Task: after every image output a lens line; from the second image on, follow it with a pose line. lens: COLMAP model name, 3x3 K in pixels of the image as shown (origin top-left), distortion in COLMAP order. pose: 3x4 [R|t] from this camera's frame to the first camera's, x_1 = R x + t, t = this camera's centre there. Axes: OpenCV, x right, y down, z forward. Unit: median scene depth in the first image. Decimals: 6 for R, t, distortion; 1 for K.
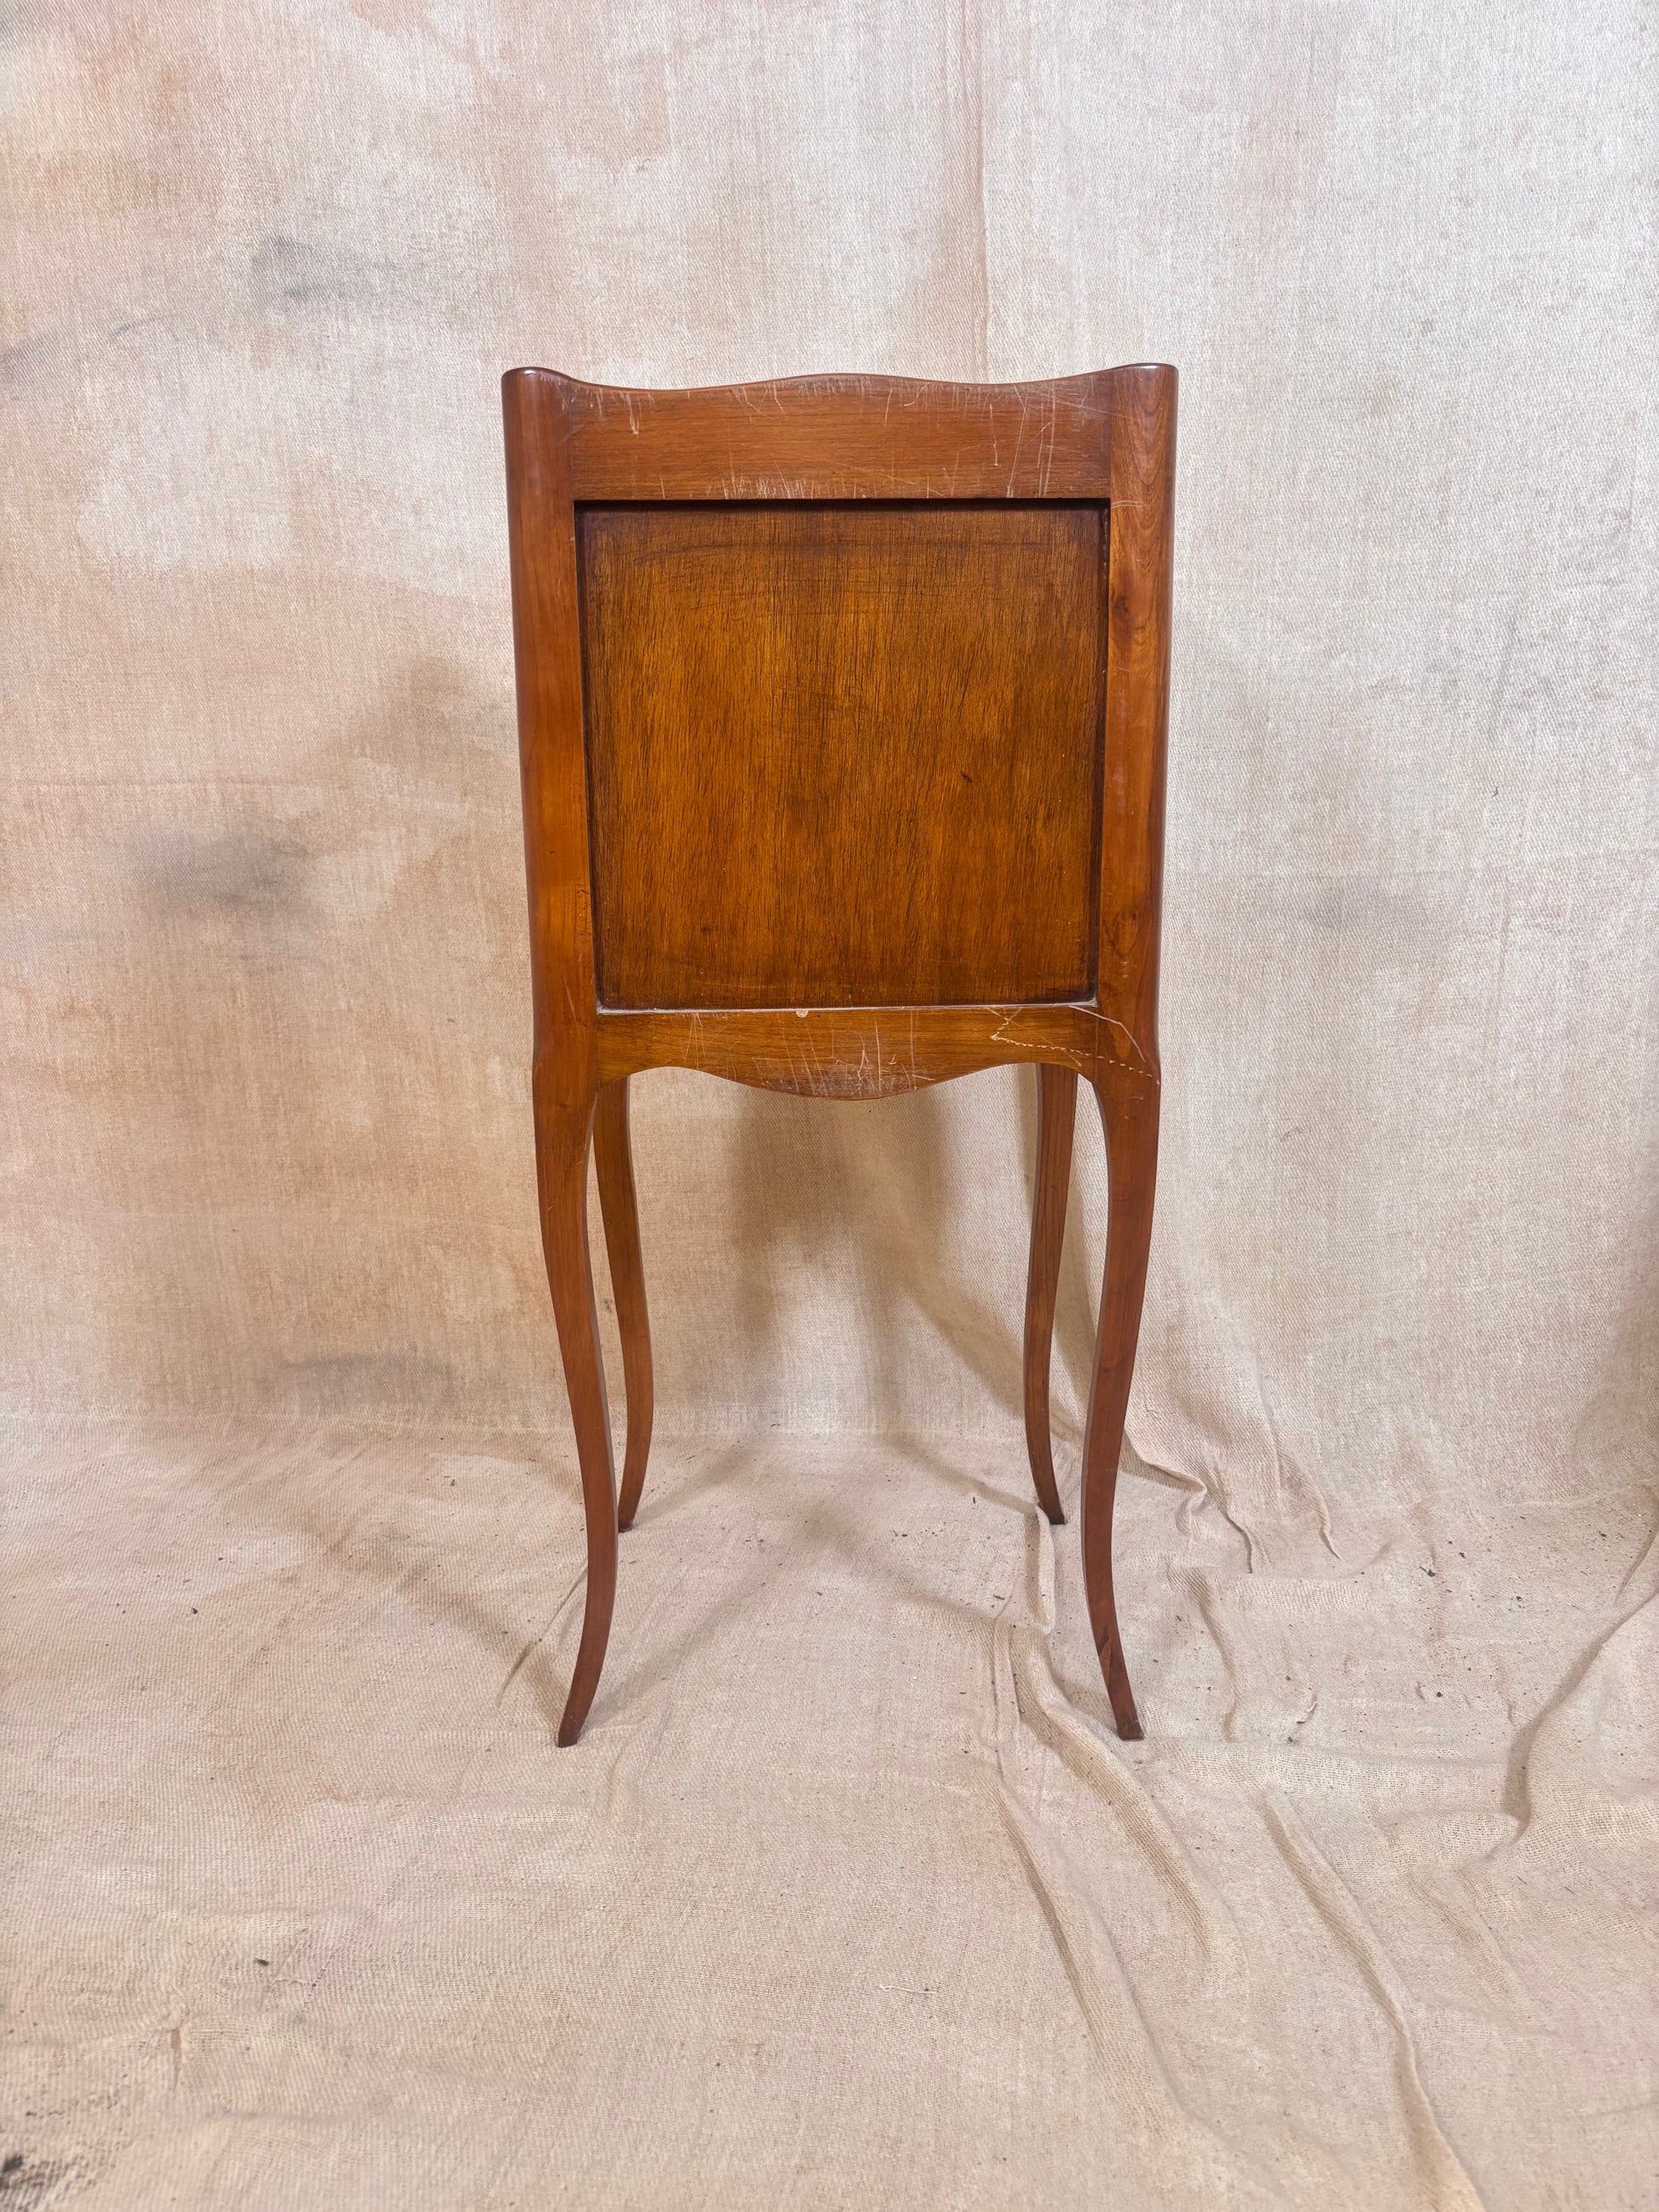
lens RADIAL K [[1723.1, 0, 803.1], [0, 1723.1, 1121.0], [0, 0, 1]] dist [0.024718, -0.043899]
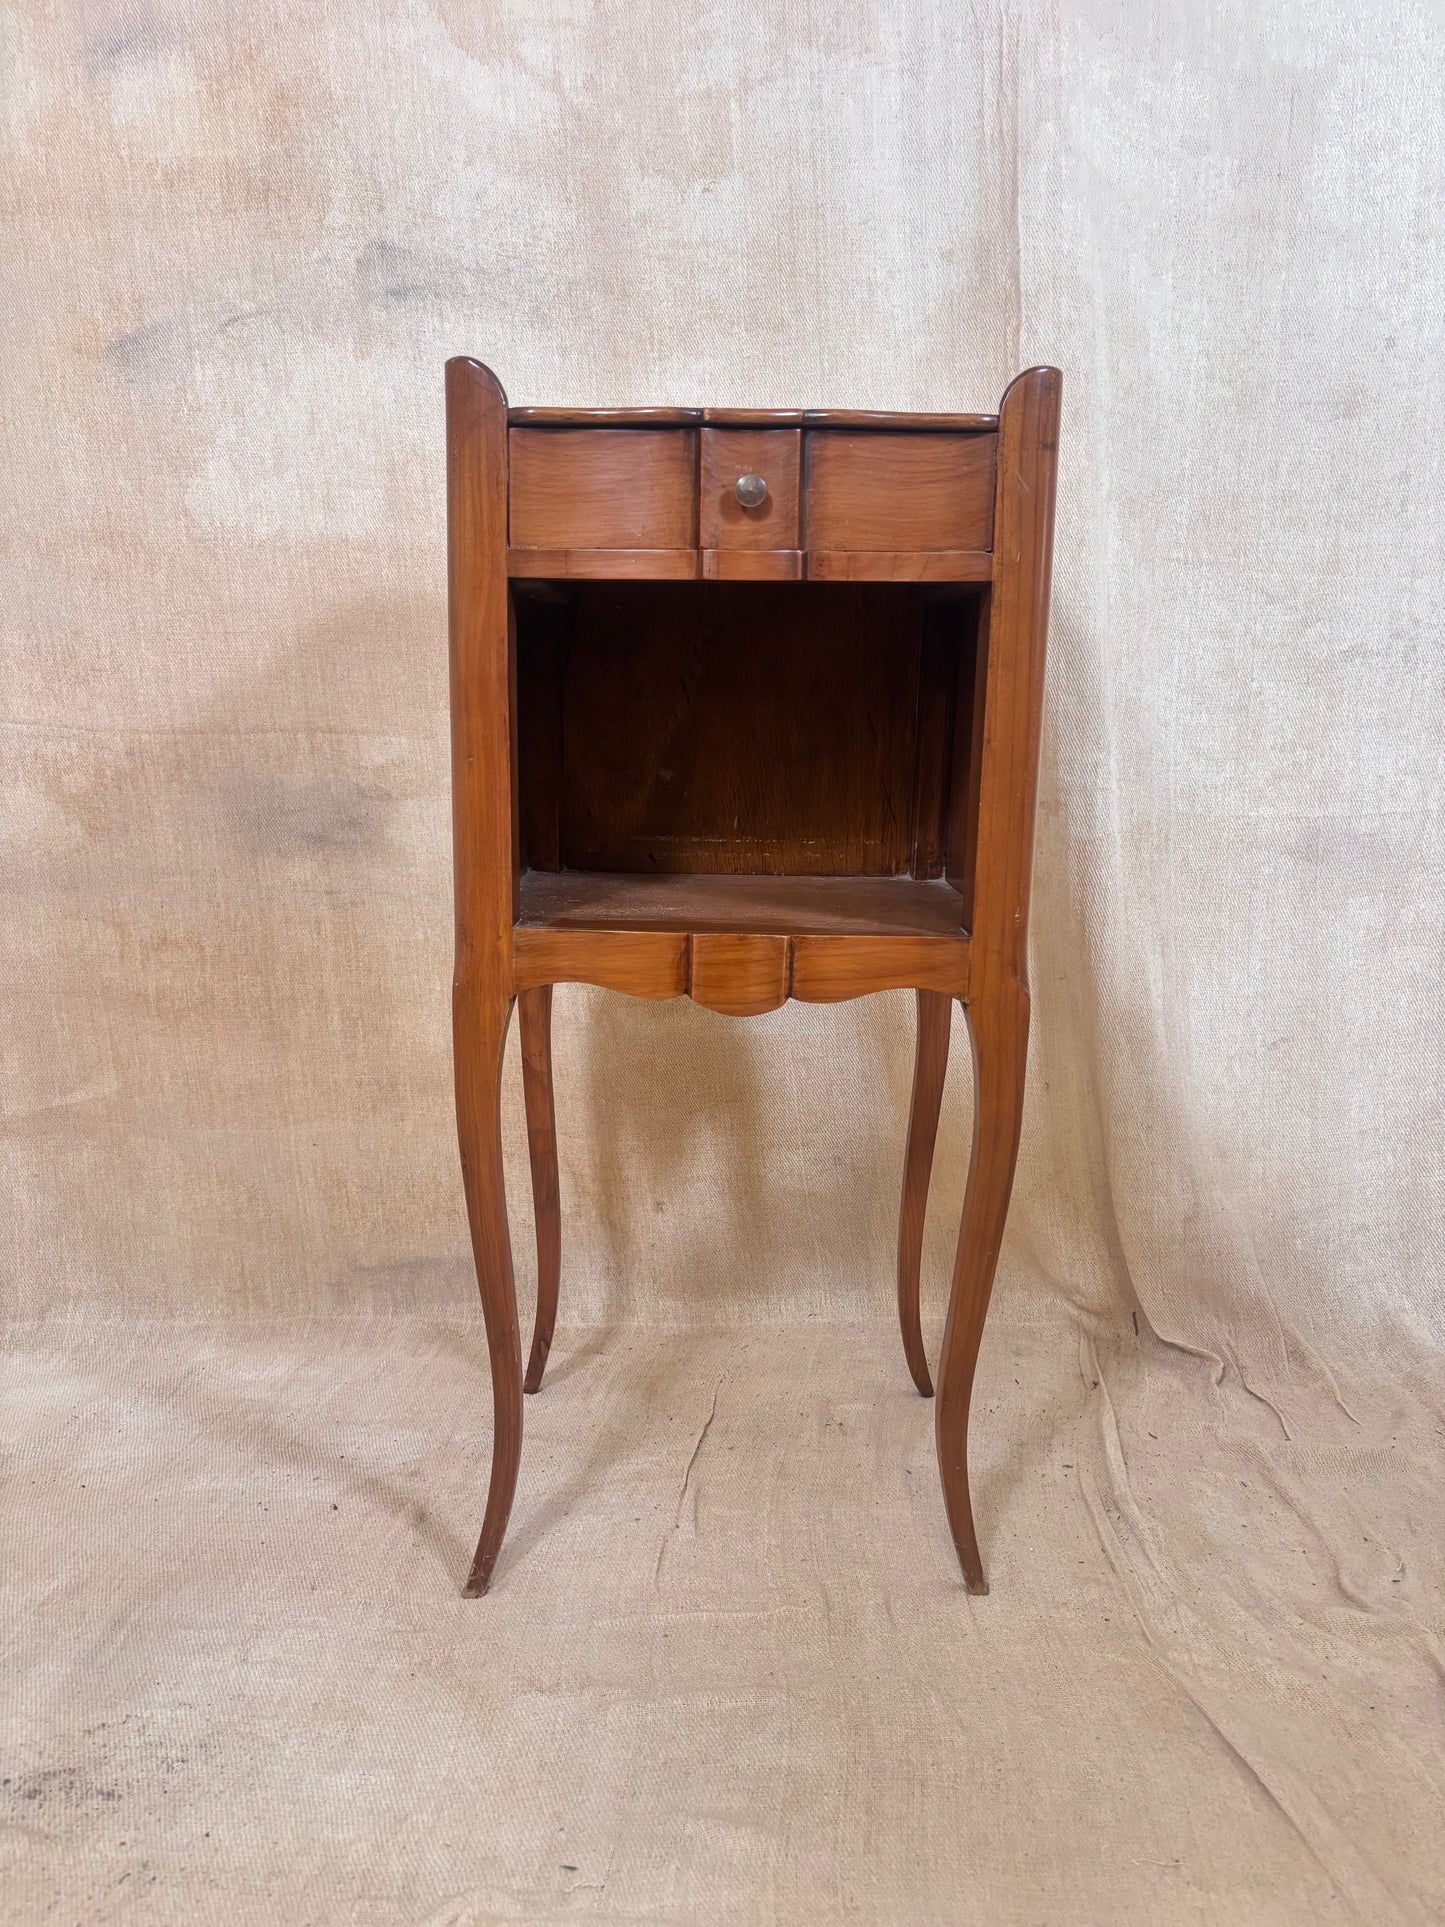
lens RADIAL K [[1501.0, 0, 705.7], [0, 1501.0, 970.2], [0, 0, 1]] dist [0.024718, -0.043899]
pose [[0.997452, -0.008492, 0.070837, -0.170881], [0.011421, 0.999092, -0.041047, -0.004684], [-0.070424, 0.041752, 0.996643, 0.047250]]
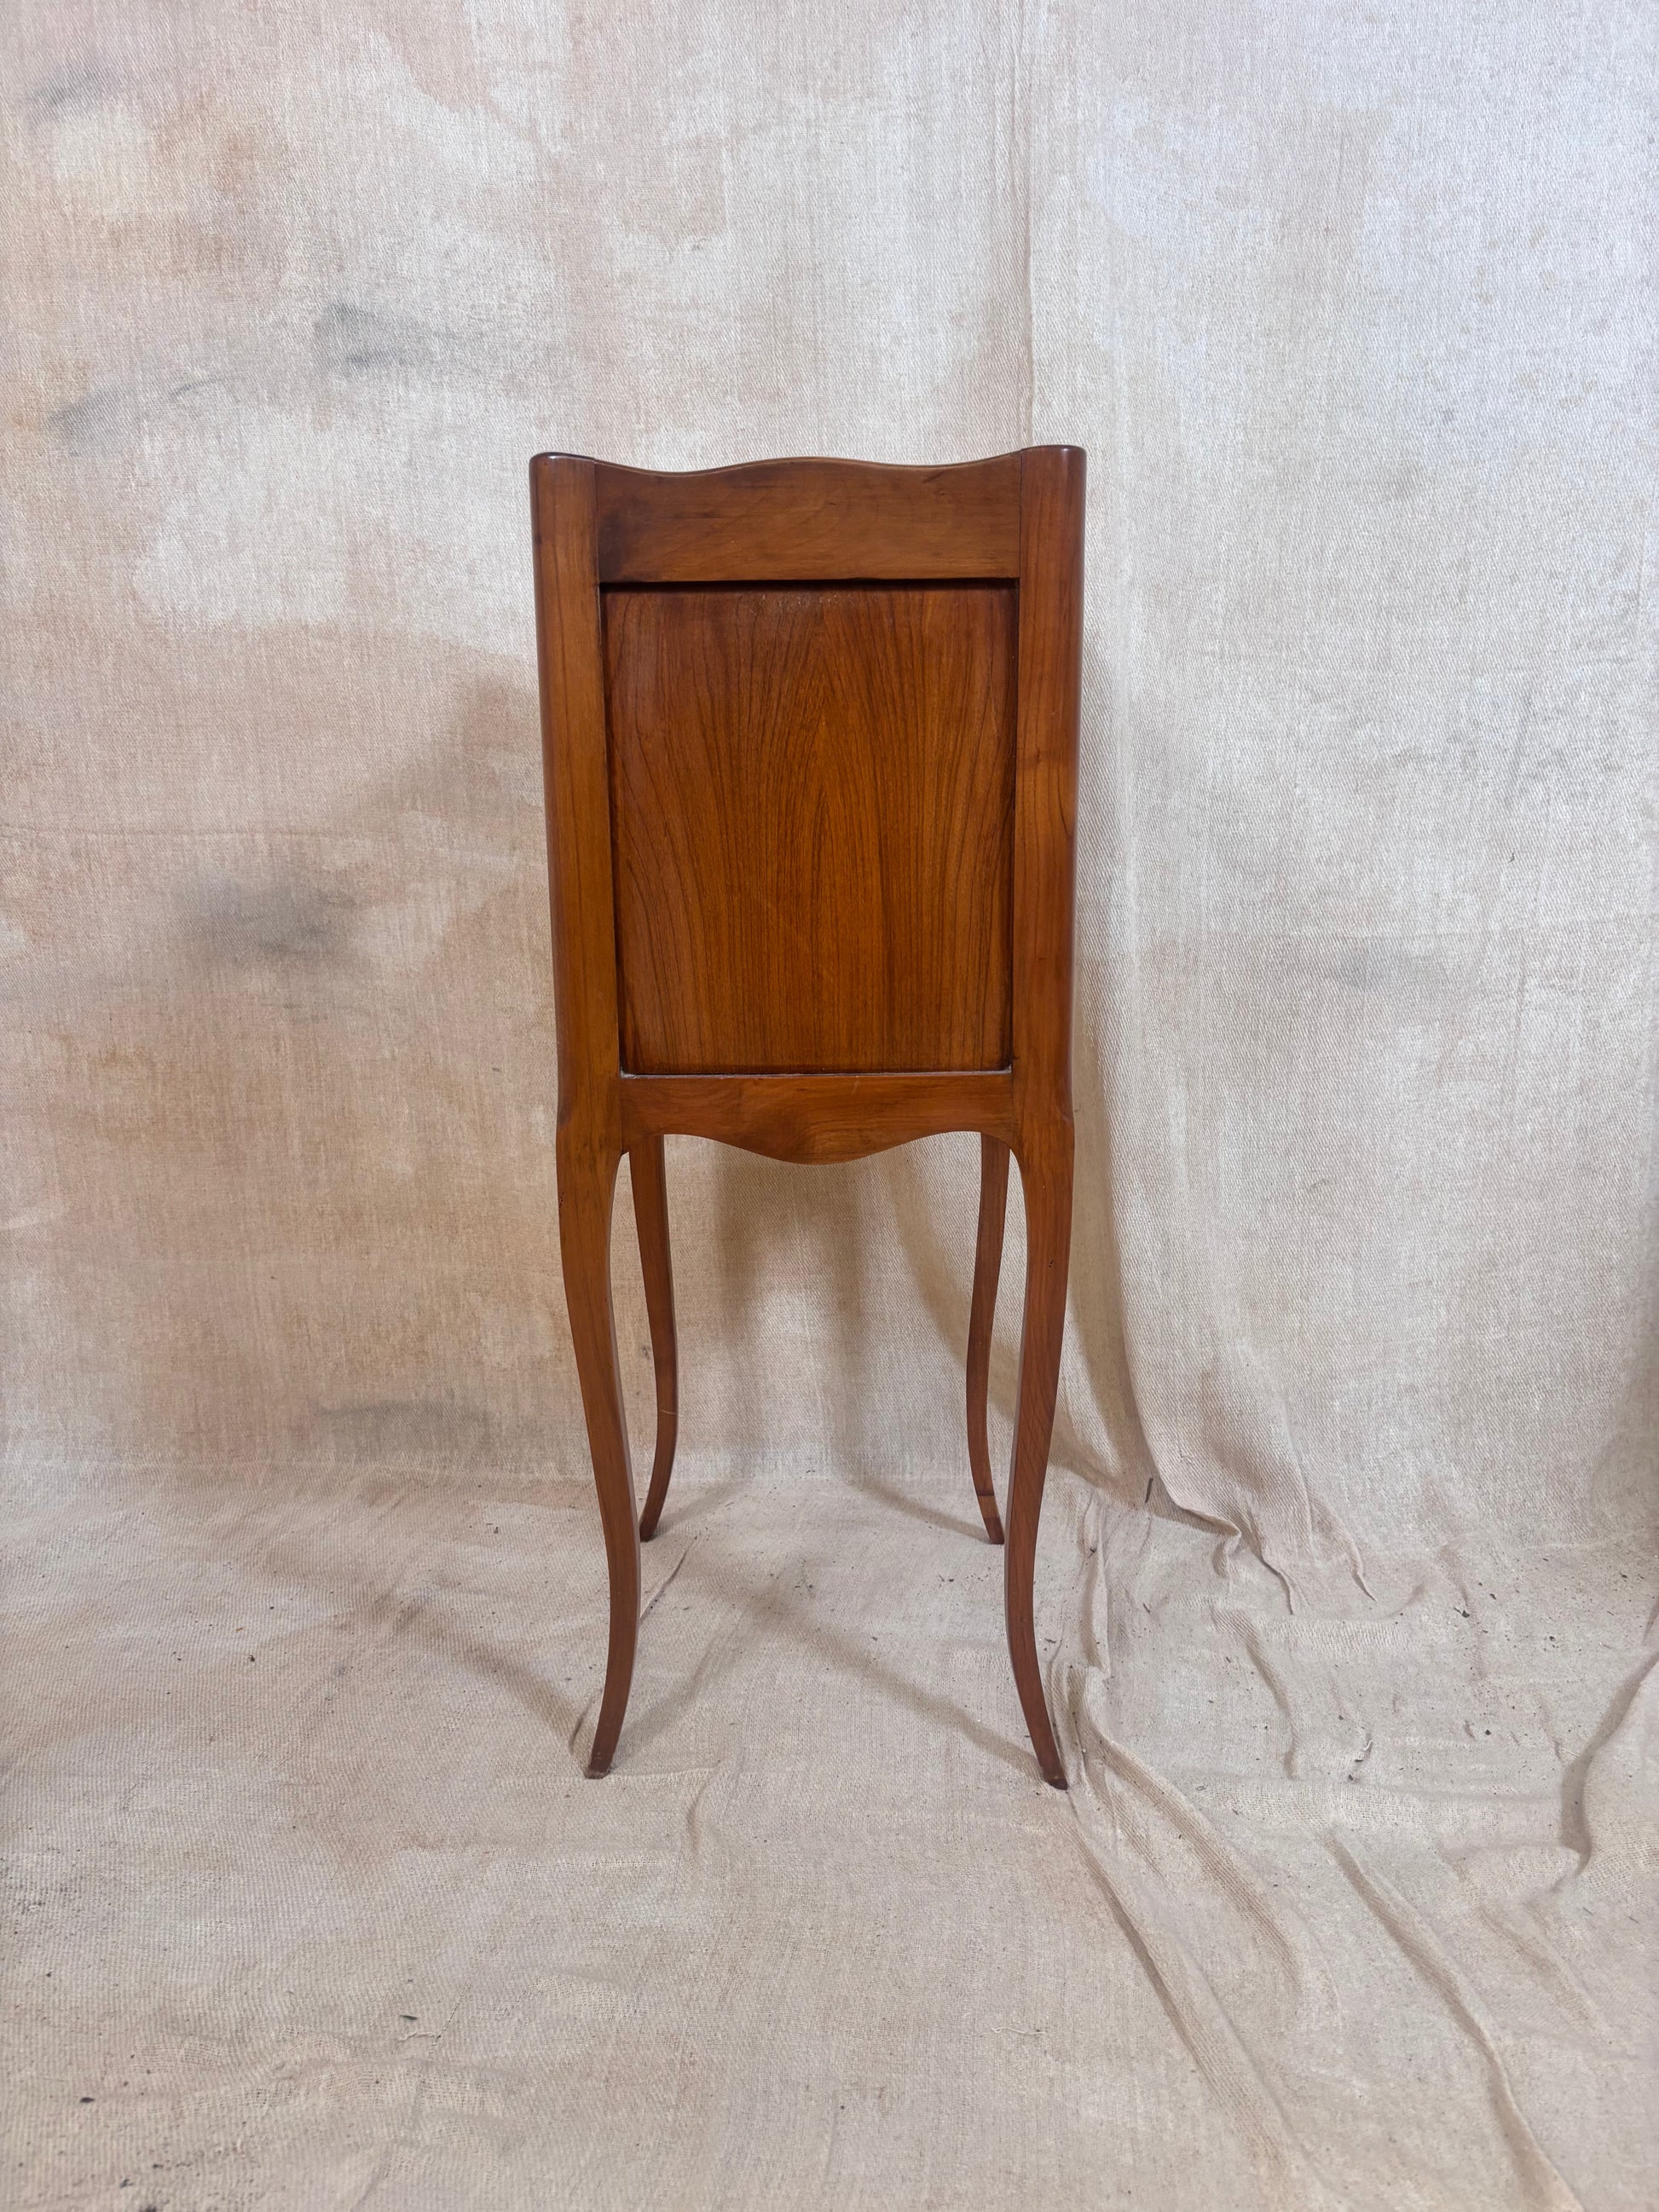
lens RADIAL K [[1723.1, 0, 818.2], [0, 1723.1, 1115.7], [0, 0, 1]] dist [0.024718, -0.043899]
pose [[0.999143, 0.005457, 0.041041, -0.061818], [-0.004300, 0.999592, -0.028221, -0.004077], [-0.041178, 0.028020, 0.998759, -0.019288]]
